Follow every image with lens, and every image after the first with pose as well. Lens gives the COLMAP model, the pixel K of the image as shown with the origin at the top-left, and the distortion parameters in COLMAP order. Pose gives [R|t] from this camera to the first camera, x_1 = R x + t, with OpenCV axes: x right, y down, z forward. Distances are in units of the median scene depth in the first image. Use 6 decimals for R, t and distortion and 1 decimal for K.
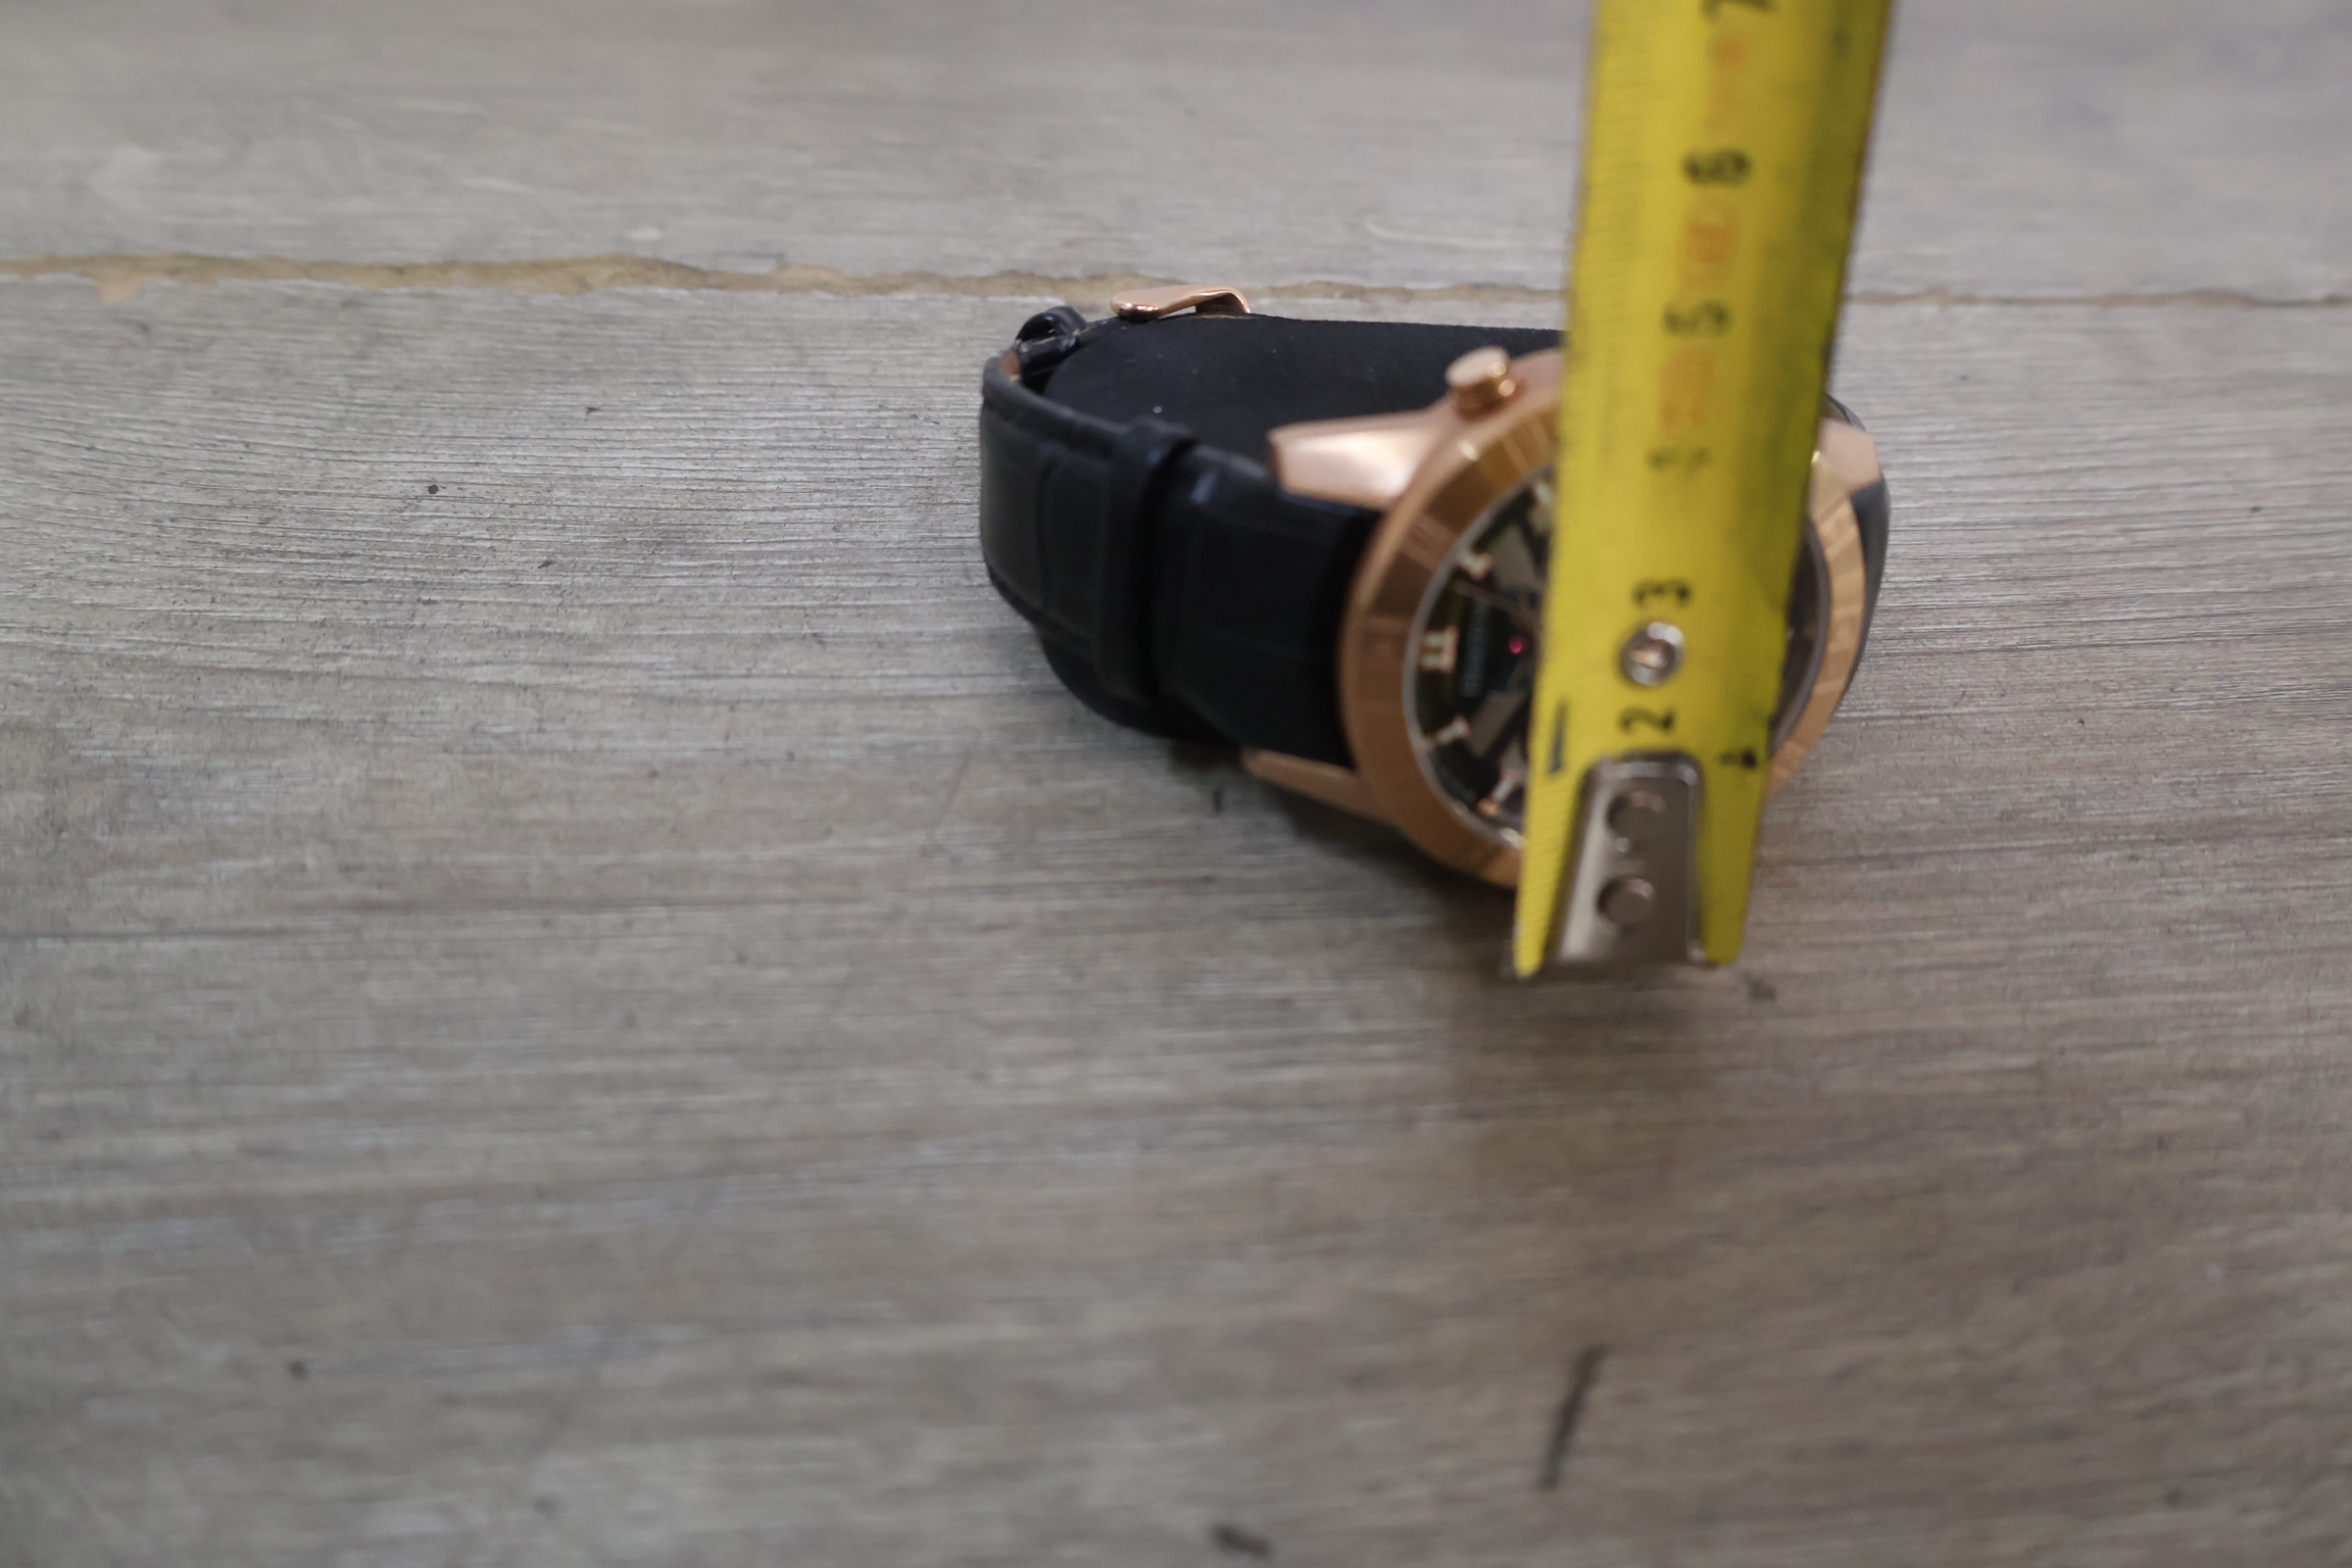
lens RADIAL K [[2115.9, 0, 1176.0], [0, 2115.9, 784.0], [0, 0, 1]] dist [0.012574, 0.003546]
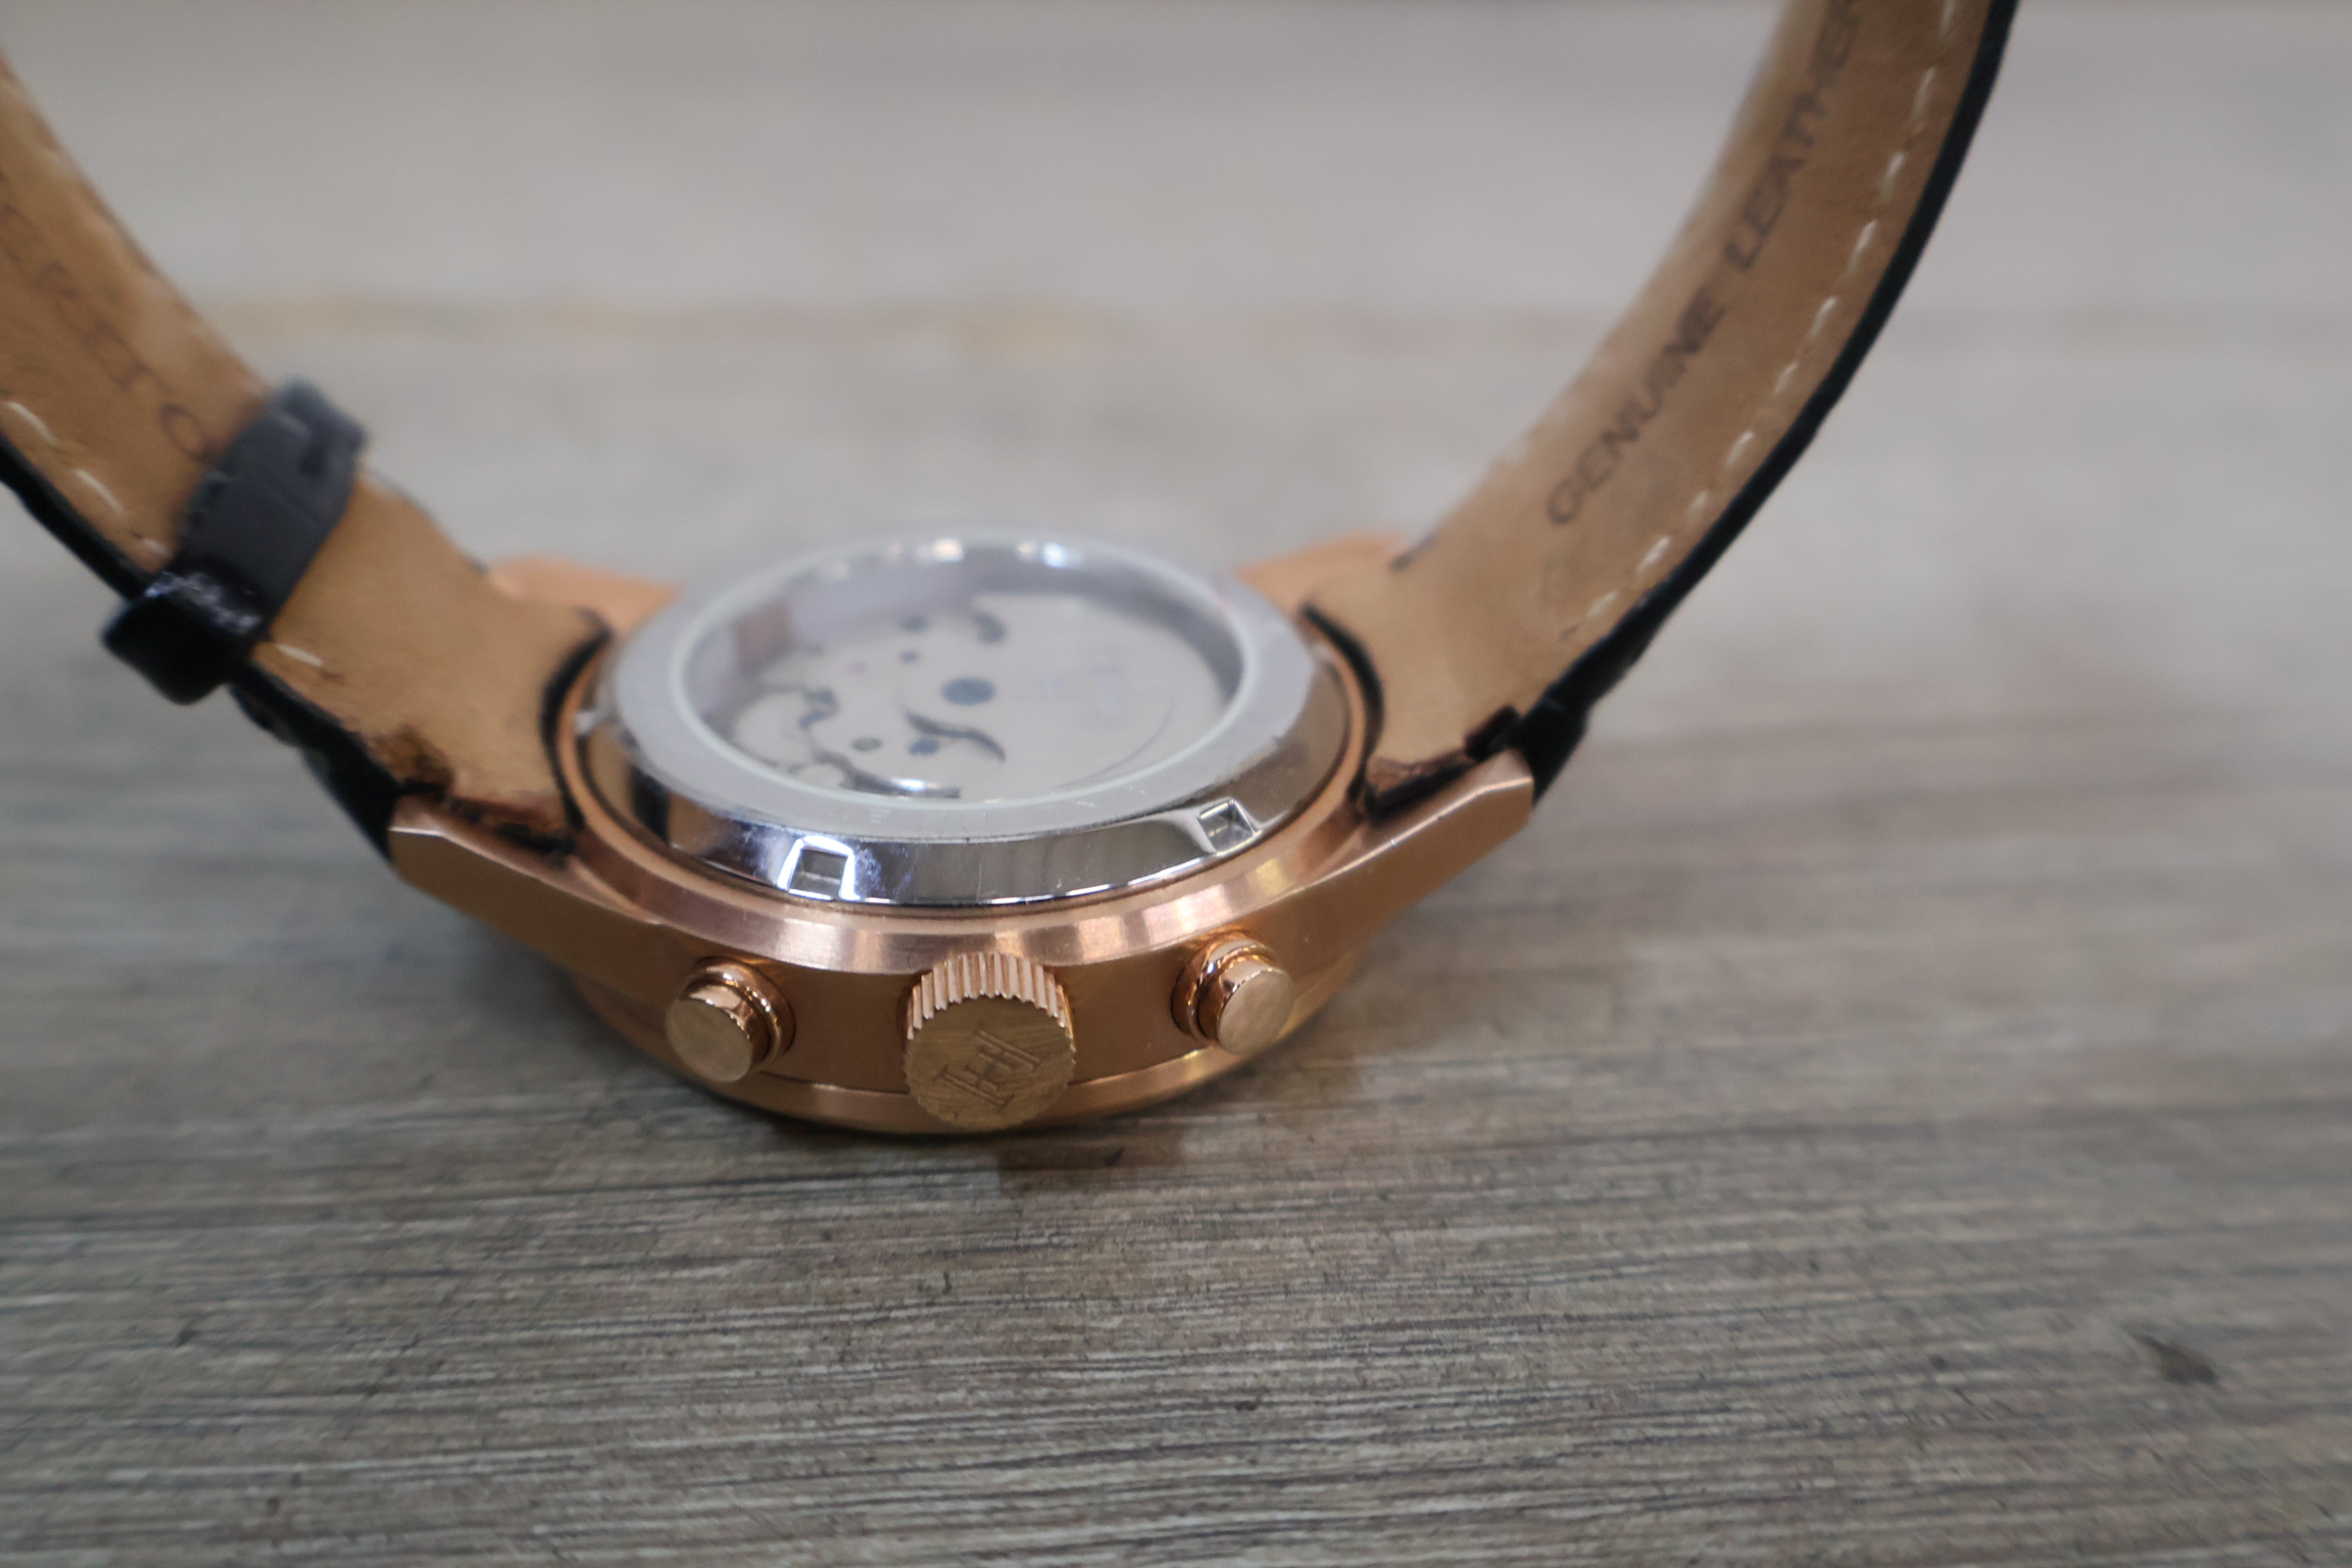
lens RADIAL K [[2151.1, 0, 1174.3], [0, 2151.1, 753.0], [0, 0, 1]] dist [0.015687, 0.009139]
pose [[0.999779, -0.018919, -0.009153, 0.040967], [0.017329, 0.988486, -0.150316, 0.027077], [0.011891, 0.150124, 0.988596, 0.464044]]
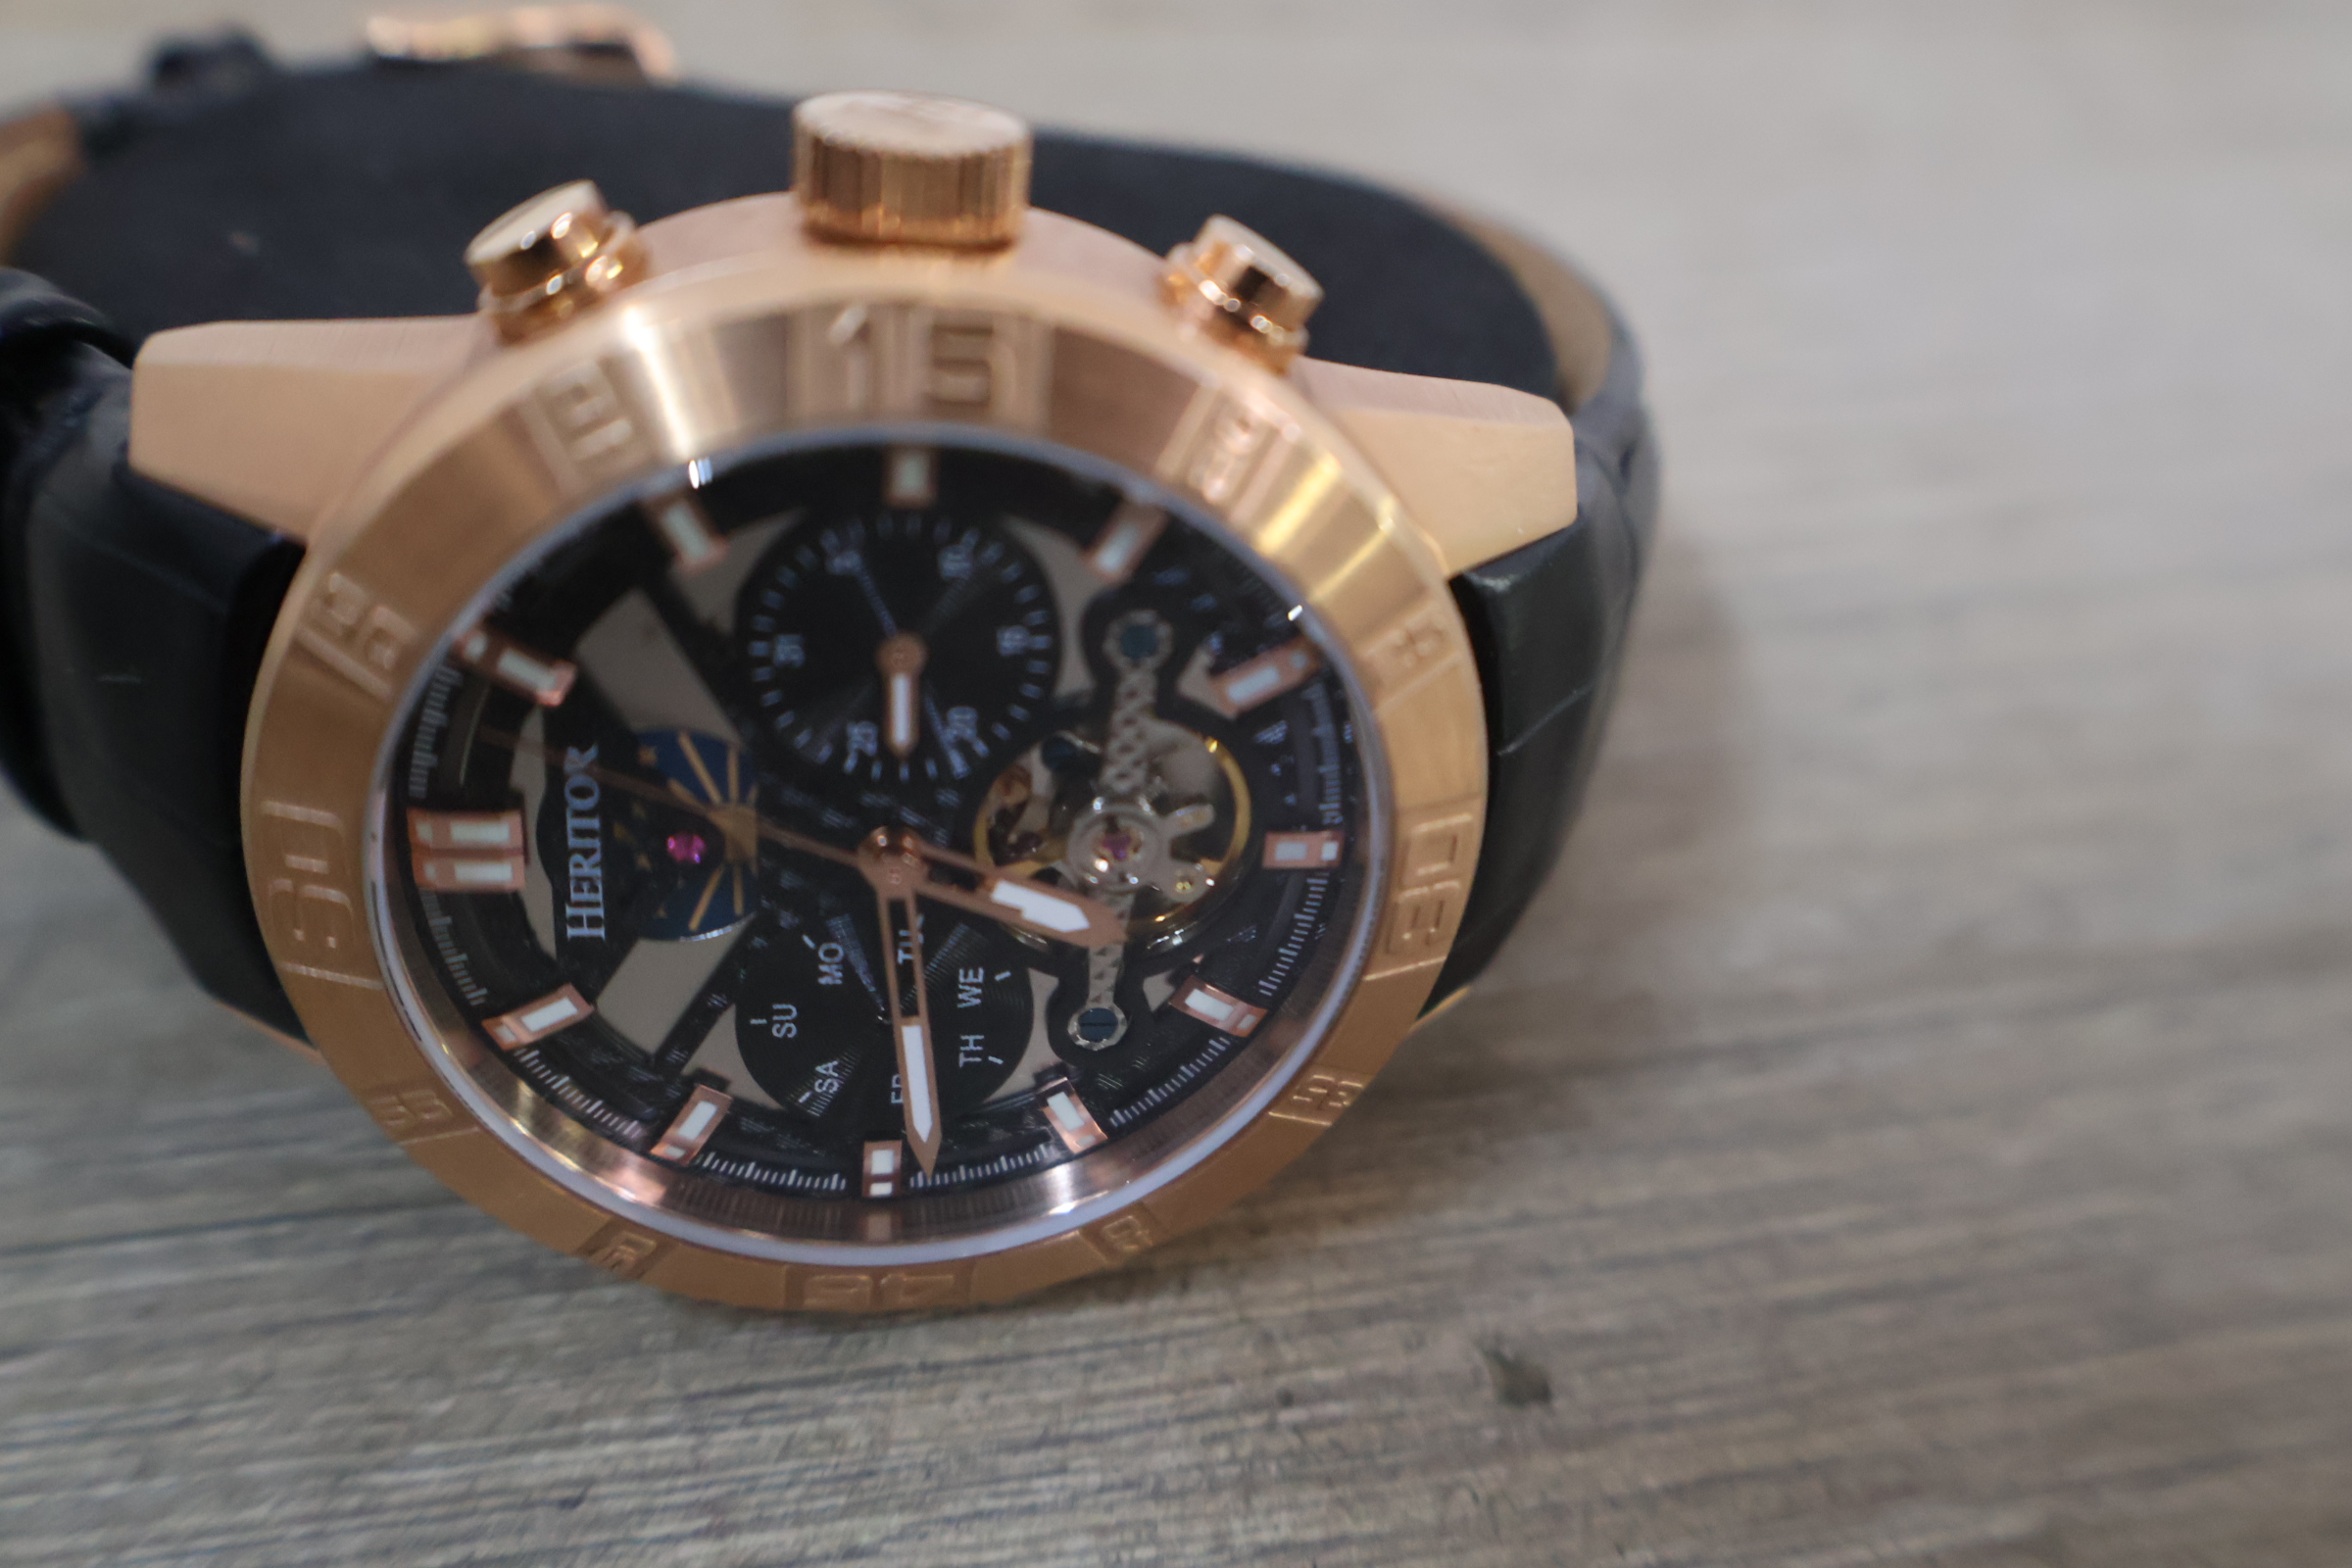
lens RADIAL K [[2151.1, 0, 1174.3], [0, 2151.1, 753.0], [0, 0, 1]] dist [0.015687, 0.009139]
pose [[0.995637, -0.046043, 0.081166, 0.156596], [0.037696, 0.994118, 0.101529, -0.113564], [-0.085364, -0.098026, 0.991516, 0.502211]]
